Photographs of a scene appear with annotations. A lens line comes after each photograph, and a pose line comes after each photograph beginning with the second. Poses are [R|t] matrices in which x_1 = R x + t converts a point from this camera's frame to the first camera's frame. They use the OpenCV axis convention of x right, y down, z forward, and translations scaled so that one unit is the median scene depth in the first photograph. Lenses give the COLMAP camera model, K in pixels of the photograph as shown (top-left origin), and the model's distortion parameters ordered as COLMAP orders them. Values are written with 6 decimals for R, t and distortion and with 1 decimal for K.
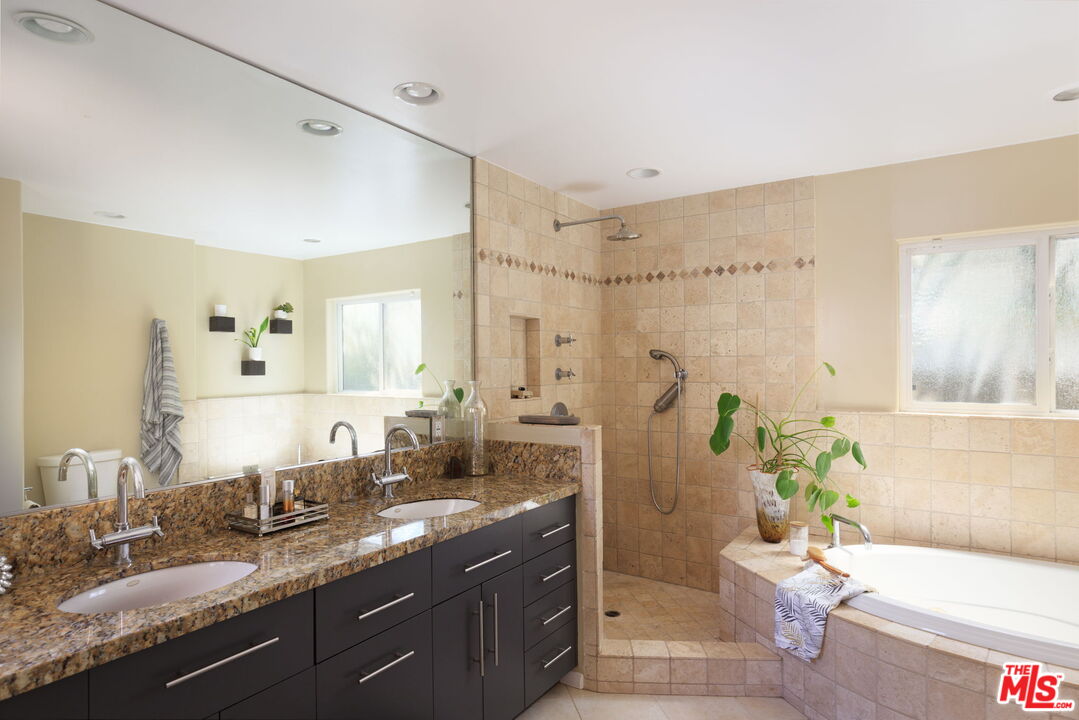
lens RADIAL K [[617.5, 0, 540.1], [0, 617.5, 360.4], [0, 0, 1]] dist [0.007049, -0.000663]
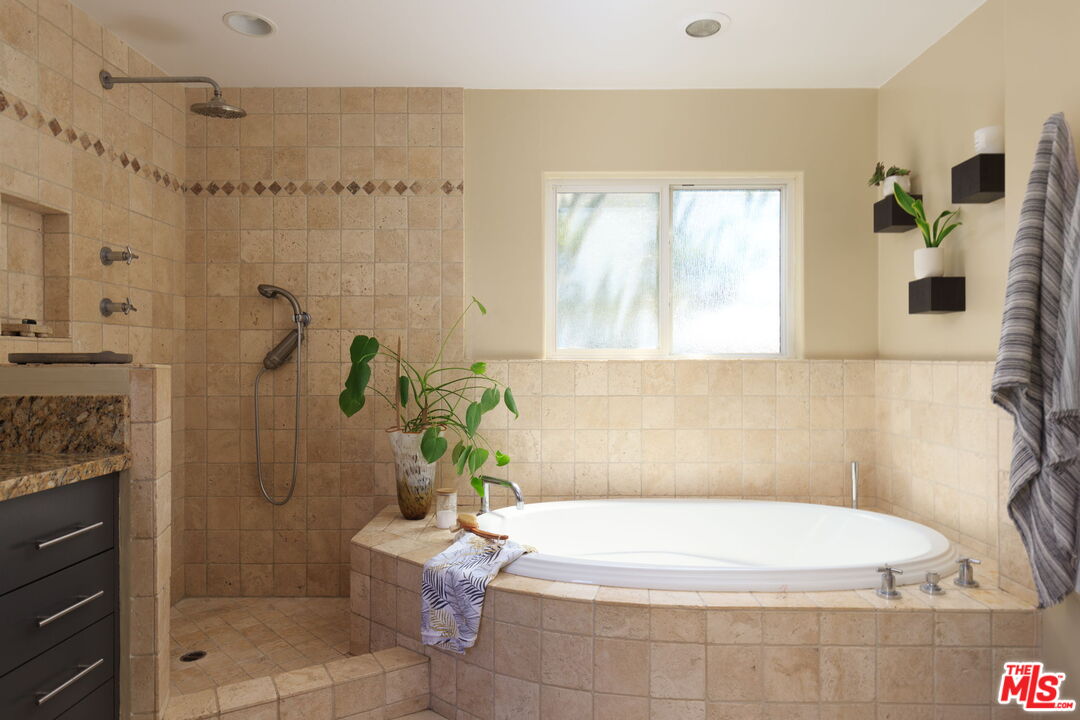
lens RADIAL K [[618.1, 0, 535.7], [0, 618.1, 361.8], [0, 0, 1]] dist [0.007049, -0.000663]
pose [[0.837937, 0.014440, 0.545576, 0.060818], [-0.001371, 0.999702, -0.024355, 0.108655], [-0.545765, 0.019660, 0.837707, 0.228623]]
